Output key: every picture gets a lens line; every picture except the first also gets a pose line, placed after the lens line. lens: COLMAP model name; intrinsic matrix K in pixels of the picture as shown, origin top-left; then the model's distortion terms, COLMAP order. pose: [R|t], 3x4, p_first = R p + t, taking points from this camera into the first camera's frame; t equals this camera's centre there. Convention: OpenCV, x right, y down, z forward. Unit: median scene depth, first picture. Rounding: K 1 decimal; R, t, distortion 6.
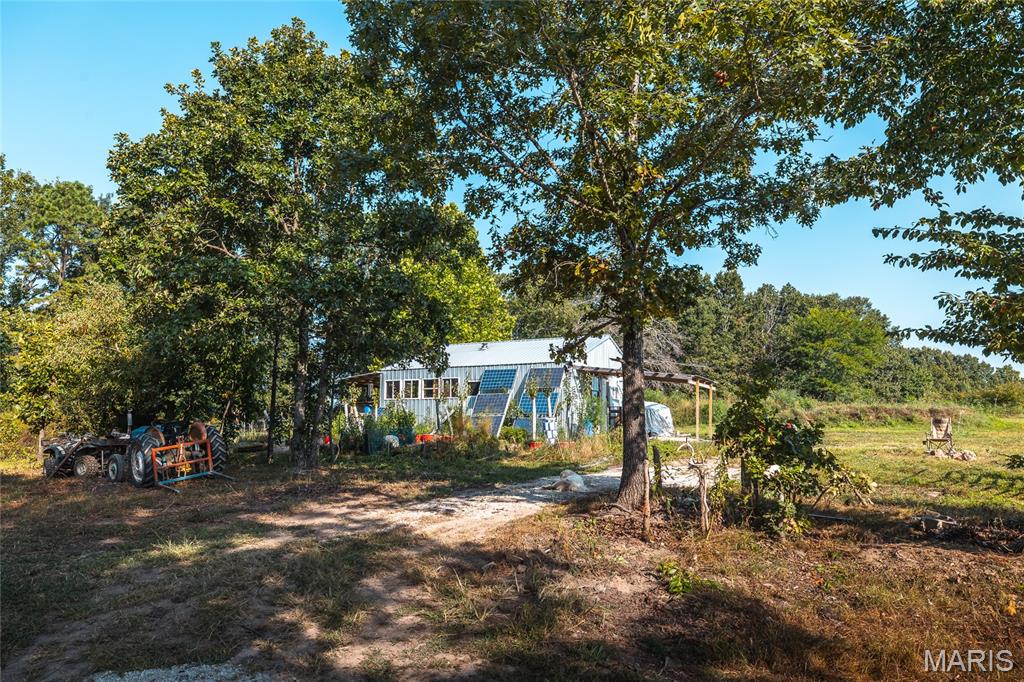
lens RADIAL K [[686.5, 0, 512.0], [0, 686.5, 341.0], [0, 0, 1]] dist [0.001355, 0.000207]
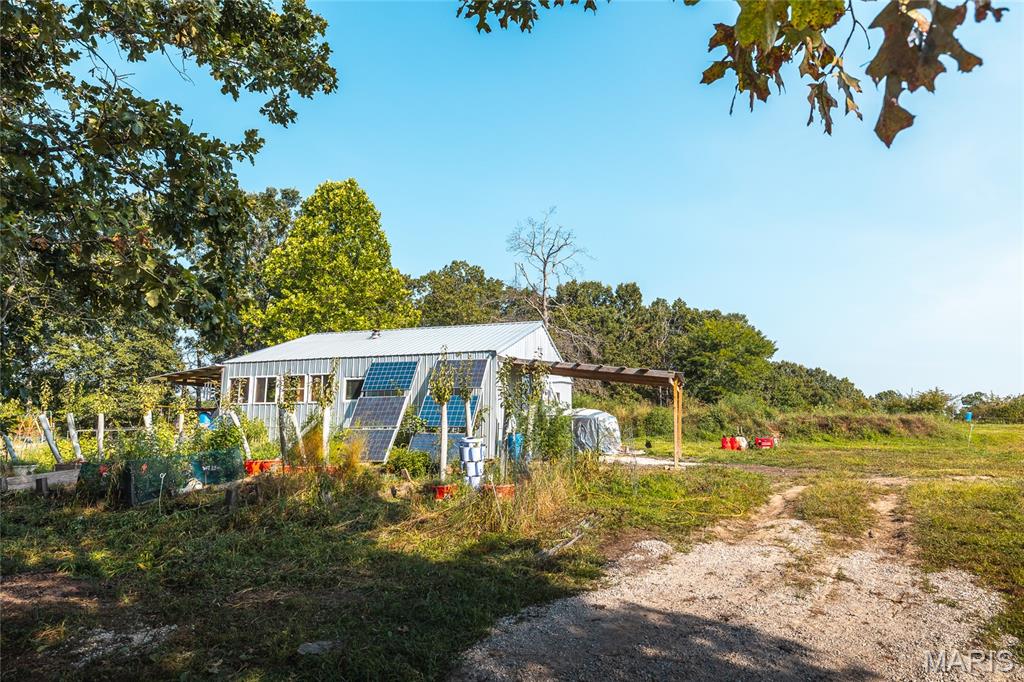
lens RADIAL K [[611.2, 0, 512.0], [0, 611.2, 341.0], [0, 0, 1]] dist [-0.003175, -0.000431]
pose [[0.988540, 0.021486, 0.149424, 0.007350], [-0.018551, 0.999607, -0.021010, 0.027794], [-0.149817, 0.017998, 0.988550, 0.331445]]
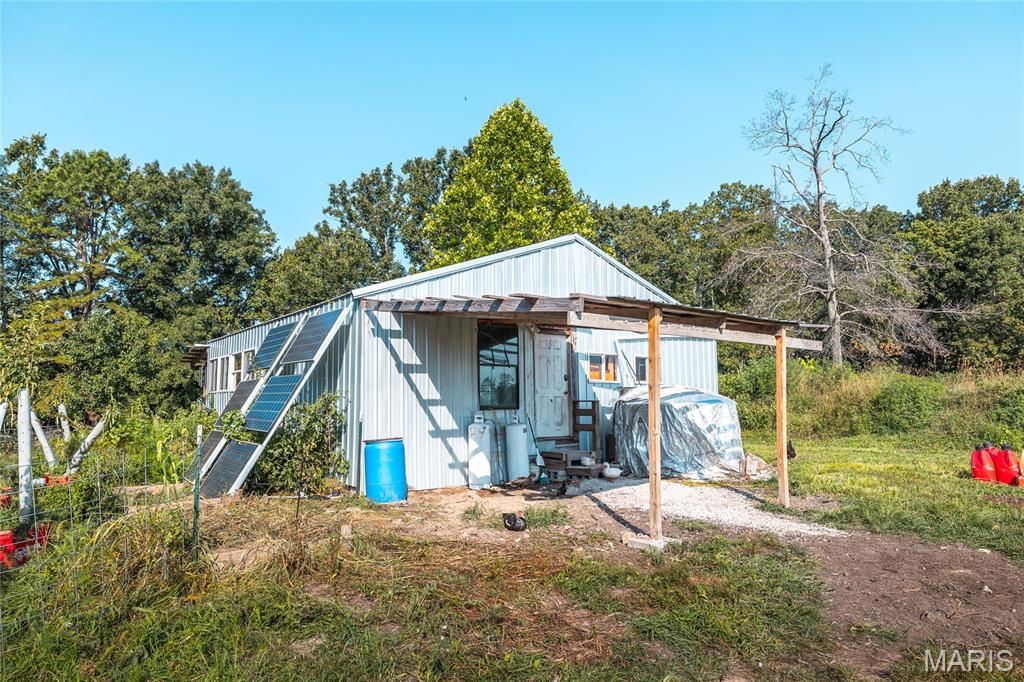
lens RADIAL K [[637.9, 0, 512.0], [0, 637.9, 341.0], [0, 0, 1]] dist [-0.001902, -0.000781]
pose [[0.902319, -0.051201, -0.428017, 0.219939], [0.066230, 0.997598, 0.020285, 0.043190], [0.425950, -0.046651, 0.903543, 0.569611]]
